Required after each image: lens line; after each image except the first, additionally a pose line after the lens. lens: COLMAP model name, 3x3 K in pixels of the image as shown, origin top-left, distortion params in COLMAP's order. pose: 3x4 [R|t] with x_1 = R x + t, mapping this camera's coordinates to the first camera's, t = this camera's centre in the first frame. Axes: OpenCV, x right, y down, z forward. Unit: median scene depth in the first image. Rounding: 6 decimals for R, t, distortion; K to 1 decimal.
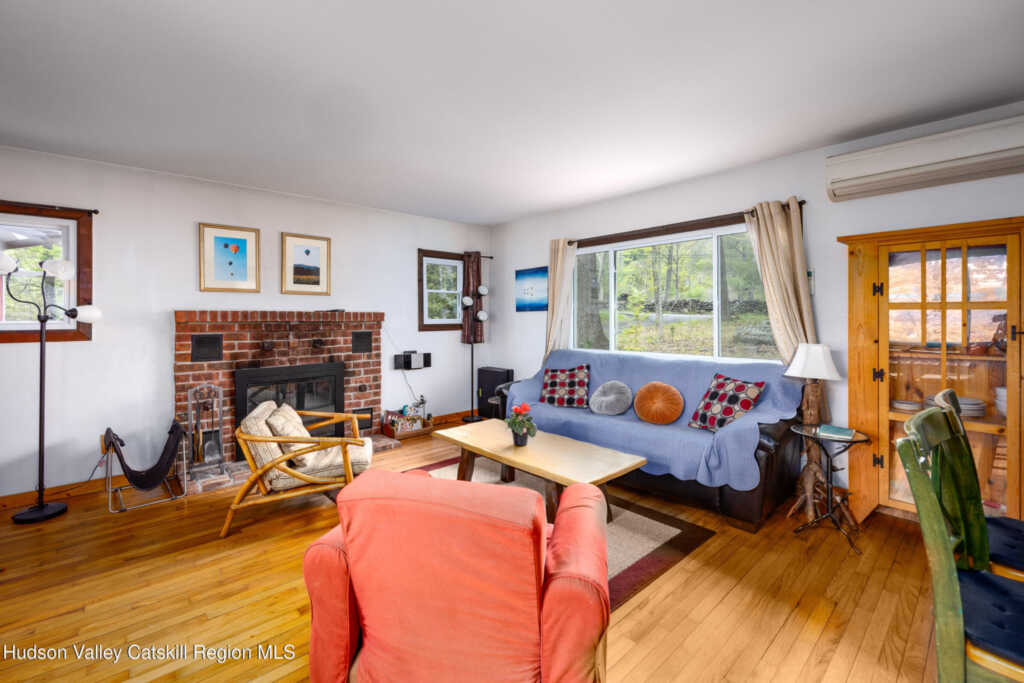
lens RADIAL K [[452.4, 0, 513.2], [0, 452.4, 319.7], [0, 0, 1]] dist [0.001658, 0.000058]
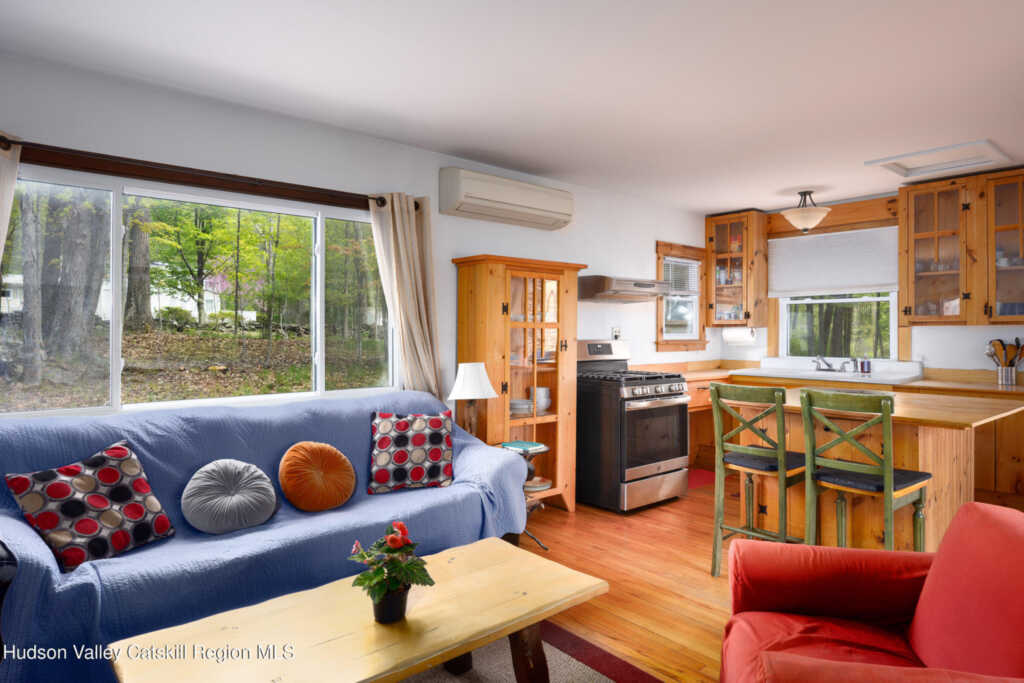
lens RADIAL K [[595.5, 0, 518.6], [0, 595.5, 330.9], [0, 0, 1]] dist [-0.002688, 0.004399]
pose [[0.040960, 0.004717, 0.999150, -0.340351], [0.005404, 0.999973, -0.004943, -0.003597], [-0.999146, 0.005602, 0.040933, 0.504137]]
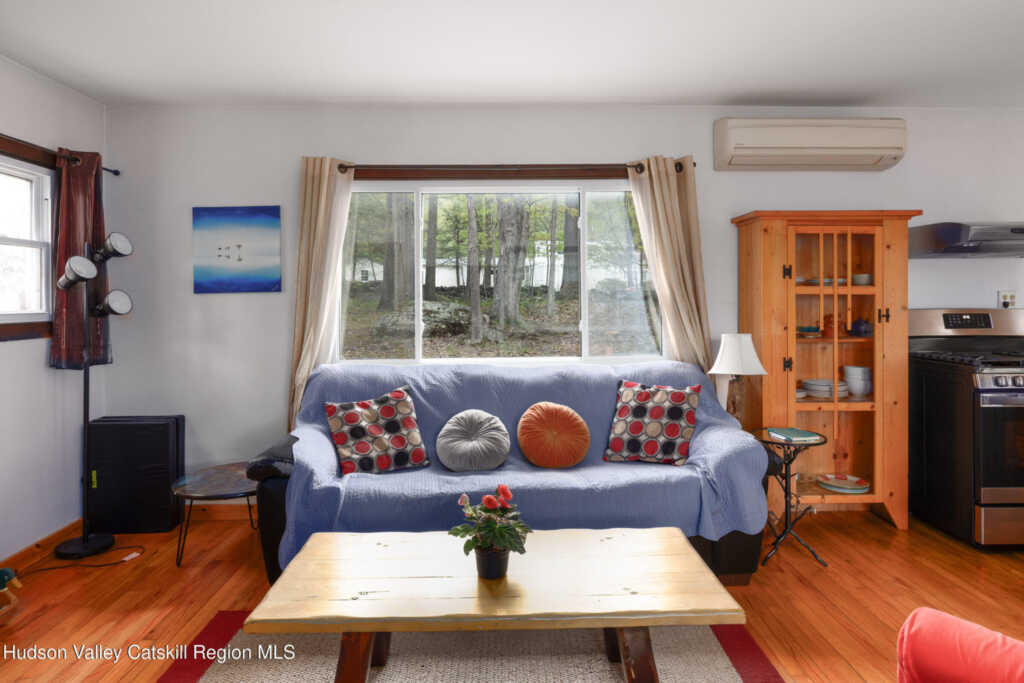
lens RADIAL K [[595.5, 0, 527.4], [0, 595.5, 300.9], [0, 0, 1]] dist [-0.002688, 0.004399]
pose [[0.653026, -0.001710, 0.757333, -0.256006], [0.009249, 0.999941, -0.005717, -0.002899], [-0.757279, 0.010738, 0.653004, 0.337351]]
